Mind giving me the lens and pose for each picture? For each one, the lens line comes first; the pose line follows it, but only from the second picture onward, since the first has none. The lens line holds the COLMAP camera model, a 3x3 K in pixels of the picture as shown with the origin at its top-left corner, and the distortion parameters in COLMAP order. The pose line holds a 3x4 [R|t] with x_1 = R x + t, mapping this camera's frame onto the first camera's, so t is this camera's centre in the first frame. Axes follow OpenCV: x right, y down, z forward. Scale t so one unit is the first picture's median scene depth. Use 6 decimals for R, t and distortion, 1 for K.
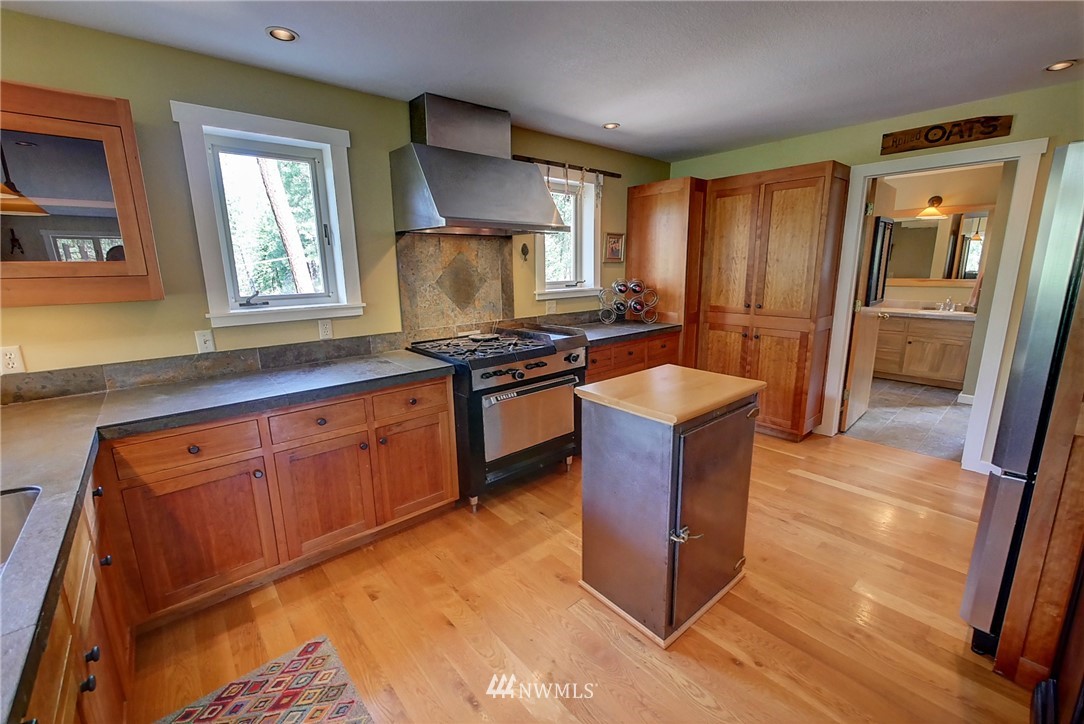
lens RADIAL K [[448.5, 0, 543.7], [0, 448.5, 361.5], [0, 0, 1]] dist [-0.010037, 0.001157]
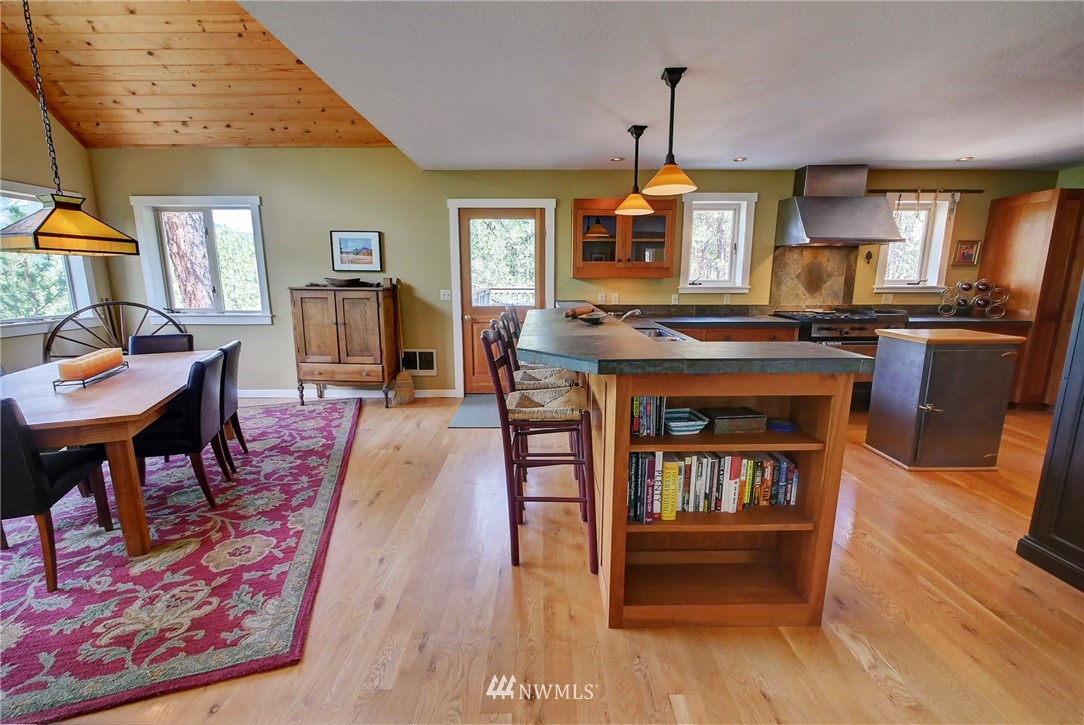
lens RADIAL K [[448.5, 0, 543.2], [0, 448.5, 359.1], [0, 0, 1]] dist [-0.010037, 0.001157]
pose [[0.755363, 0.132463, -0.641779, 0.129720], [-0.146038, 0.988755, 0.032194, 0.177437], [0.638826, 0.069406, 0.766214, -0.707446]]
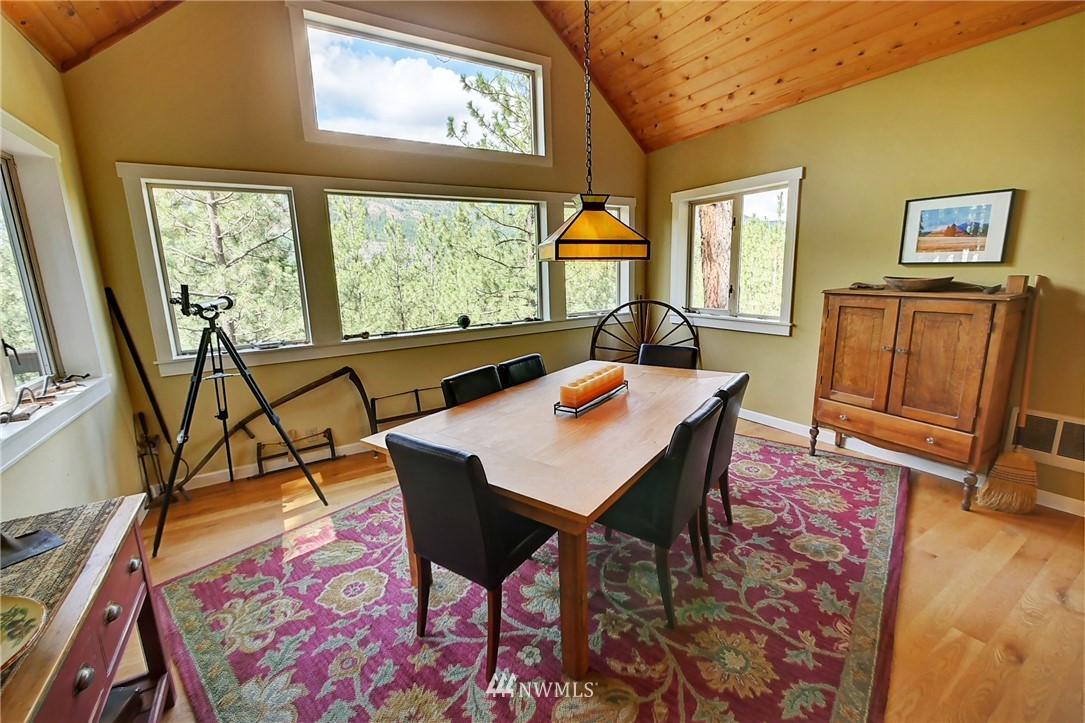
lens RADIAL K [[448.9, 0, 543.0], [0, 448.9, 357.3], [0, 0, 1]] dist [-0.010037, 0.001157]
pose [[-0.171778, 0.207367, -0.963064, -0.296945], [-0.170087, 0.956671, 0.236328, 0.132440], [0.970341, 0.204401, -0.129064, -0.607004]]
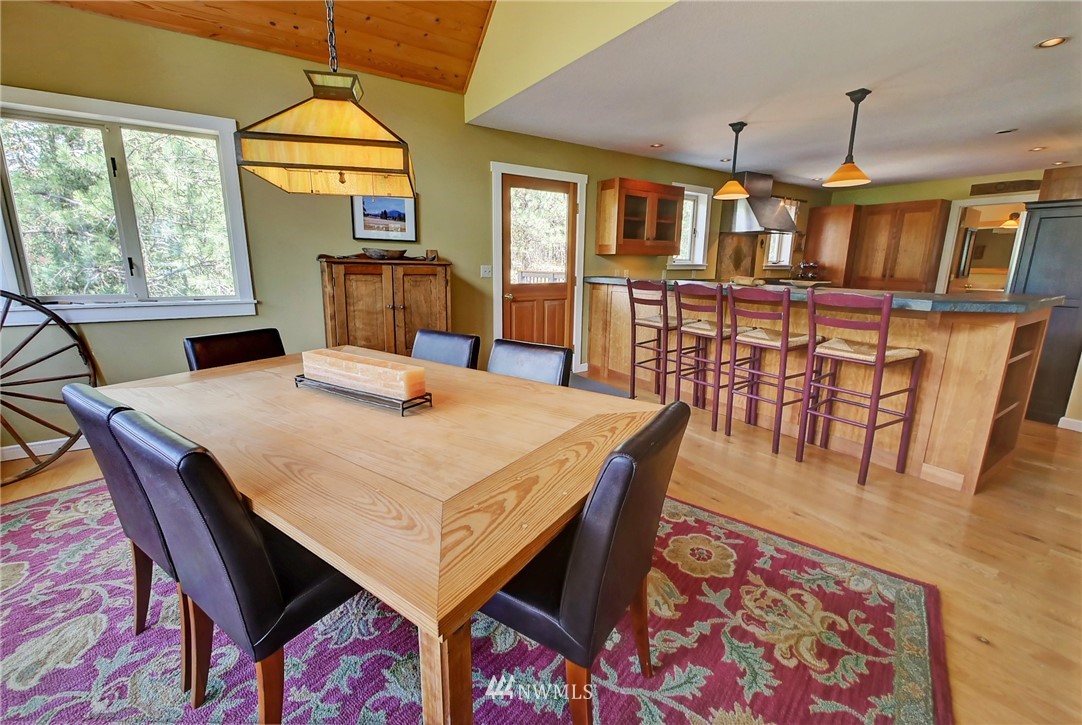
lens RADIAL K [[447.6, 0, 539.3], [0, 447.6, 361.0], [0, 0, 1]] dist [-0.010037, 0.001157]
pose [[0.989761, 0.054425, -0.131953, -0.735486], [-0.053366, 0.998508, 0.011550, 0.299788], [0.132385, -0.004390, 0.991189, -1.066655]]
